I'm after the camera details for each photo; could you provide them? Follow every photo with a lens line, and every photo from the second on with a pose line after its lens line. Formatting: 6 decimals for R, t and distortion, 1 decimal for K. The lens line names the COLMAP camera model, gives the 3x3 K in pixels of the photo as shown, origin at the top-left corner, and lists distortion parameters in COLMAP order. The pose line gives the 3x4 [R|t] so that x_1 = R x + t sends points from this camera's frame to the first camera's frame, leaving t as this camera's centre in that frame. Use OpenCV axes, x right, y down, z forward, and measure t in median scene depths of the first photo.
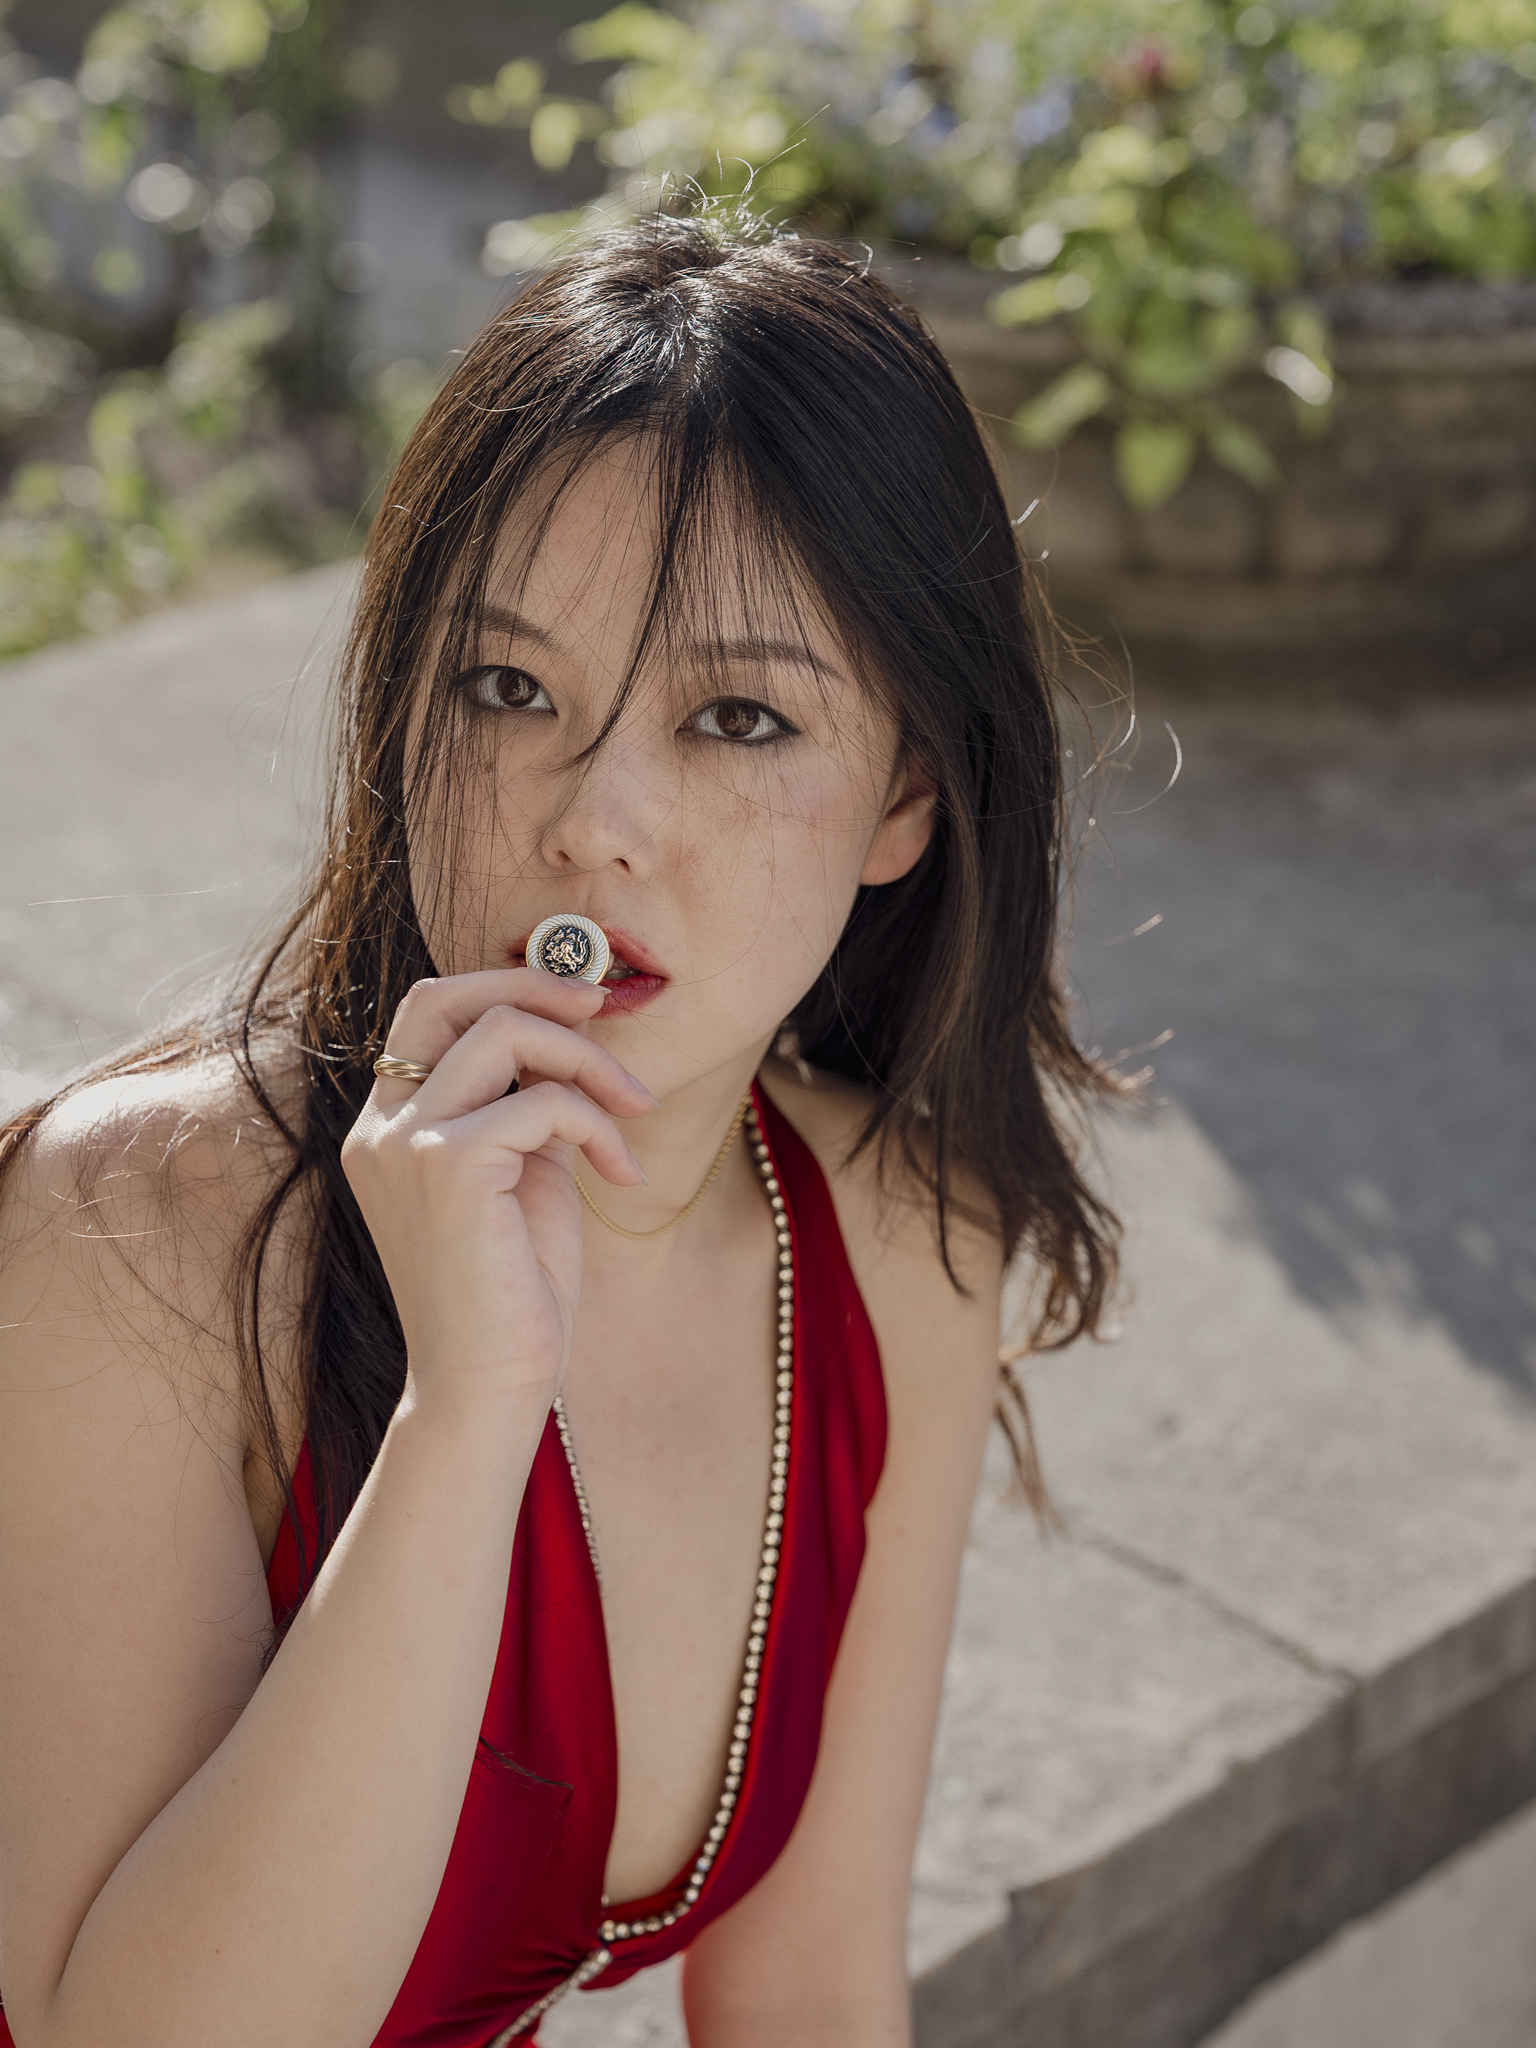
lens RADIAL K [[4141.7, 0, 769.5], [0, 4141.7, 1025.1], [0, 0, 1]] dist [0.023691, 0.000000]
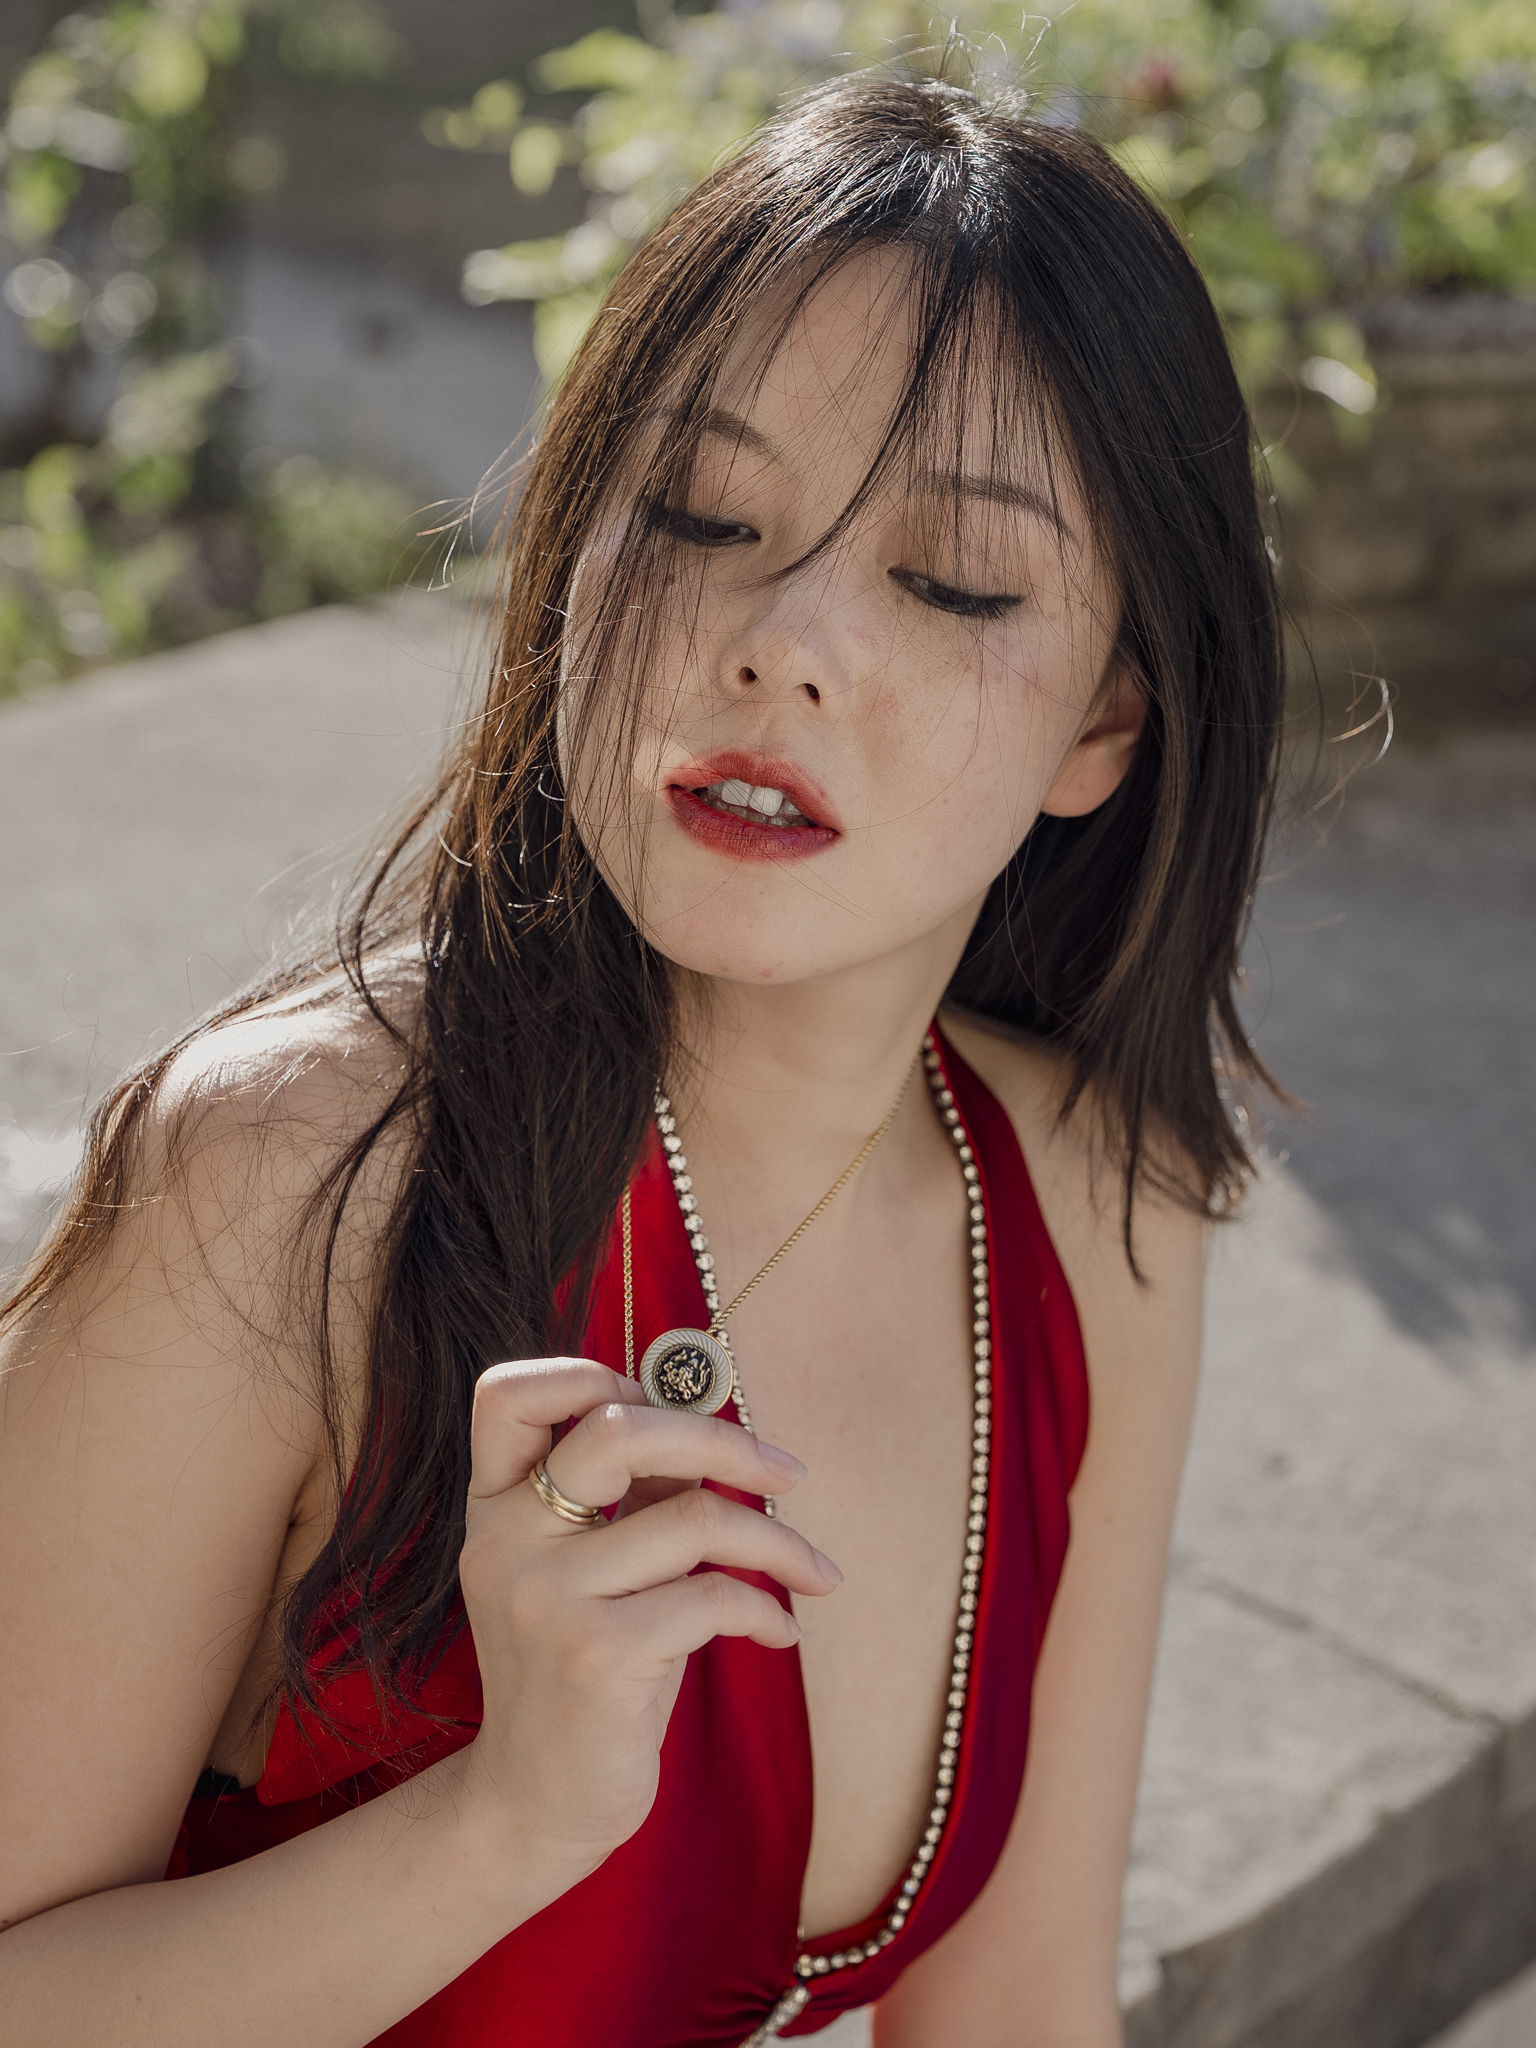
lens RADIAL K [[4120.5, 0, 768.4], [0, 4120.5, 1025.2], [0, 0, 1]] dist [-0.056661, 0.000000]
pose [[0.997758, -0.018206, 0.064394, -0.077535], [0.022326, 0.997709, -0.063856, 0.056359], [-0.063084, 0.065151, 0.995879, 0.085029]]
